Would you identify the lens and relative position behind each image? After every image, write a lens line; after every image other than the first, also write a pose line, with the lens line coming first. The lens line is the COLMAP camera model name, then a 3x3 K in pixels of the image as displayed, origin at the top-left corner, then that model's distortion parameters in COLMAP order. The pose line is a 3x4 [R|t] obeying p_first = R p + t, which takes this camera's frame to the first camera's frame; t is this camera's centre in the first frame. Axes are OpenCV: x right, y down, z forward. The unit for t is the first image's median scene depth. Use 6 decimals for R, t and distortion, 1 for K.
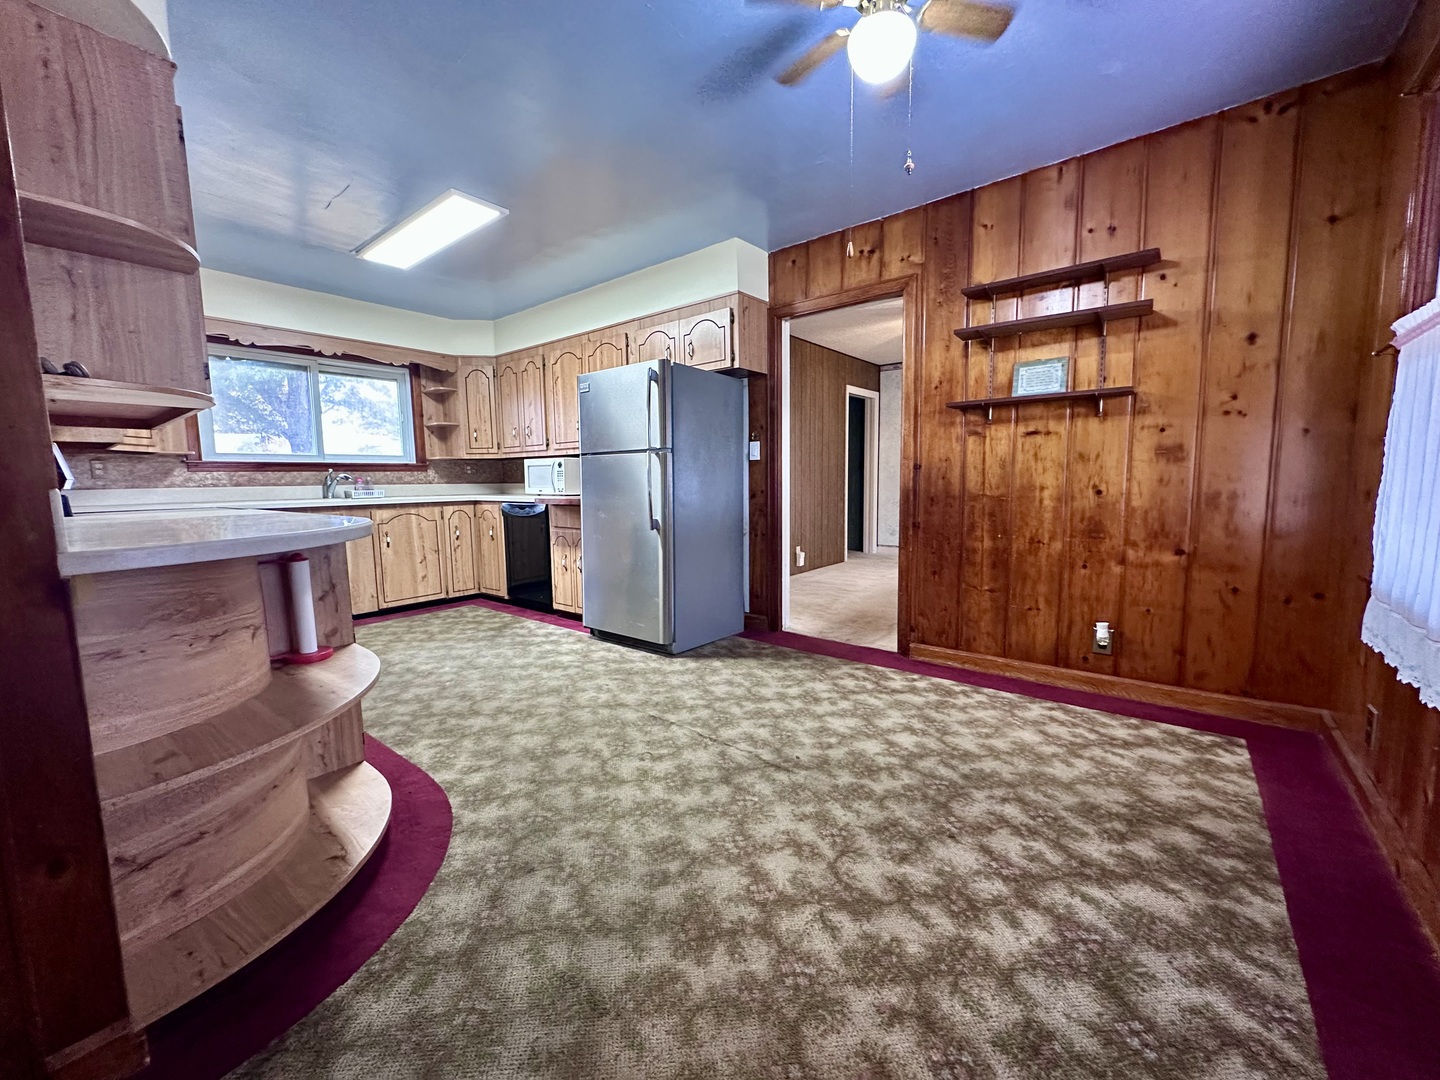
lens RADIAL K [[572.2, 0, 718.0], [0, 572.2, 538.6], [0, 0, 1]] dist [-0.001993, -0.000201]
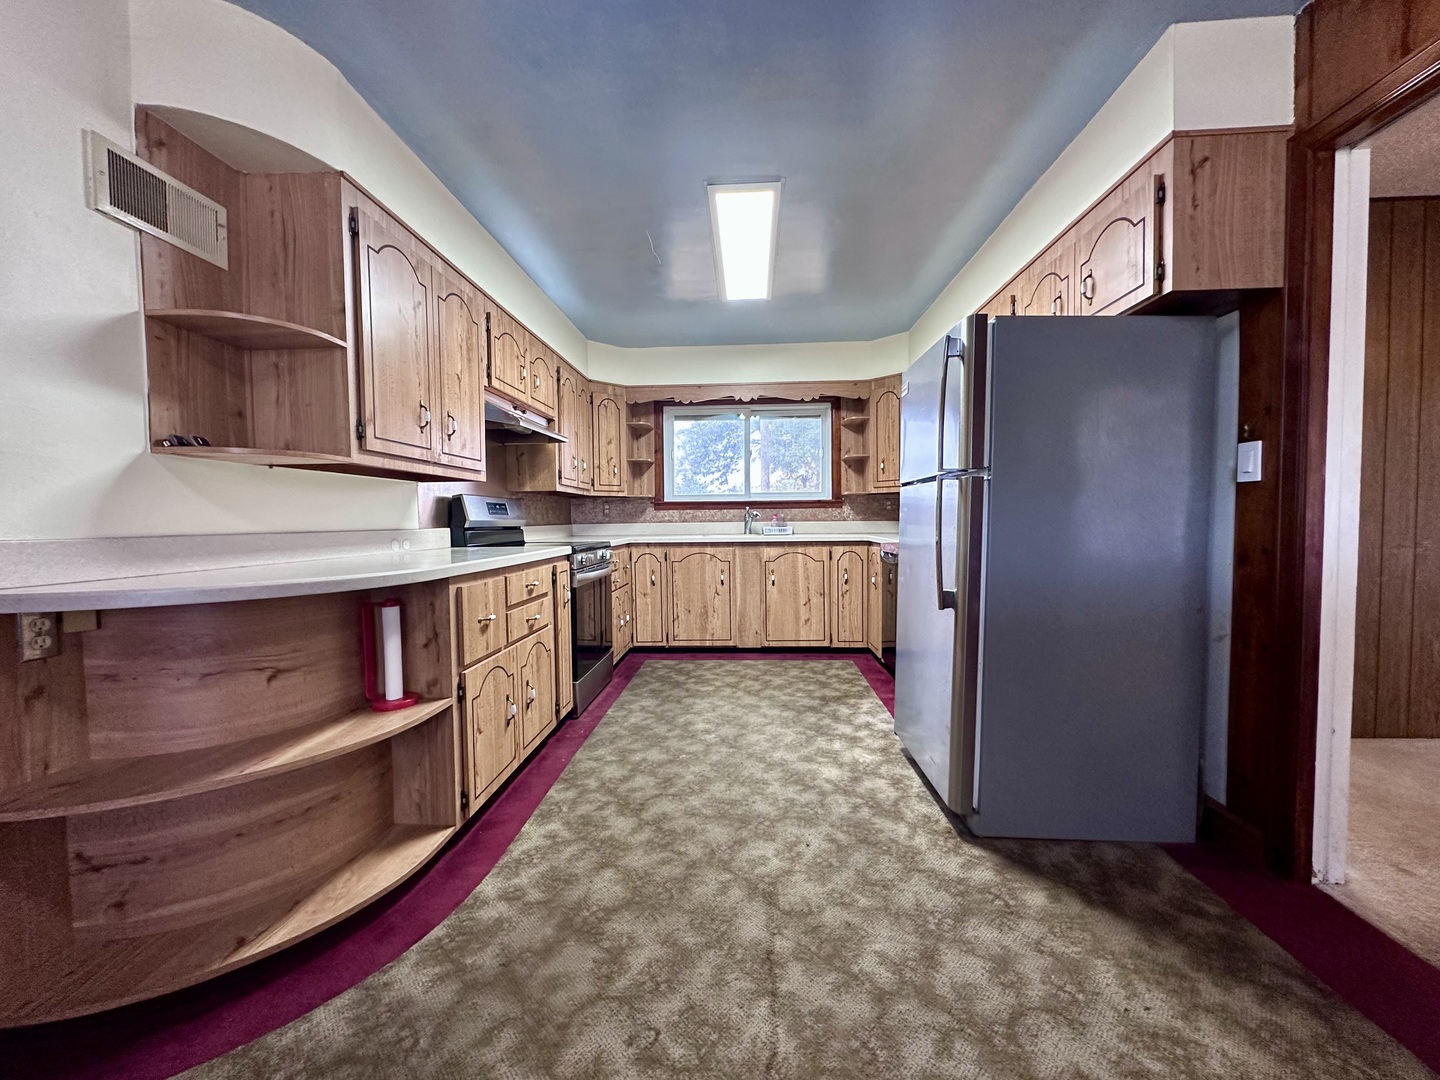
lens RADIAL K [[572.2, 0, 718.0], [0, 572.2, 538.6], [0, 0, 1]] dist [-0.001993, -0.000201]
pose [[0.586417, 0.036360, -0.809193, 0.207912], [-0.080753, 0.996639, -0.013738, -0.056373], [0.805974, 0.073401, 0.587383, 0.431914]]
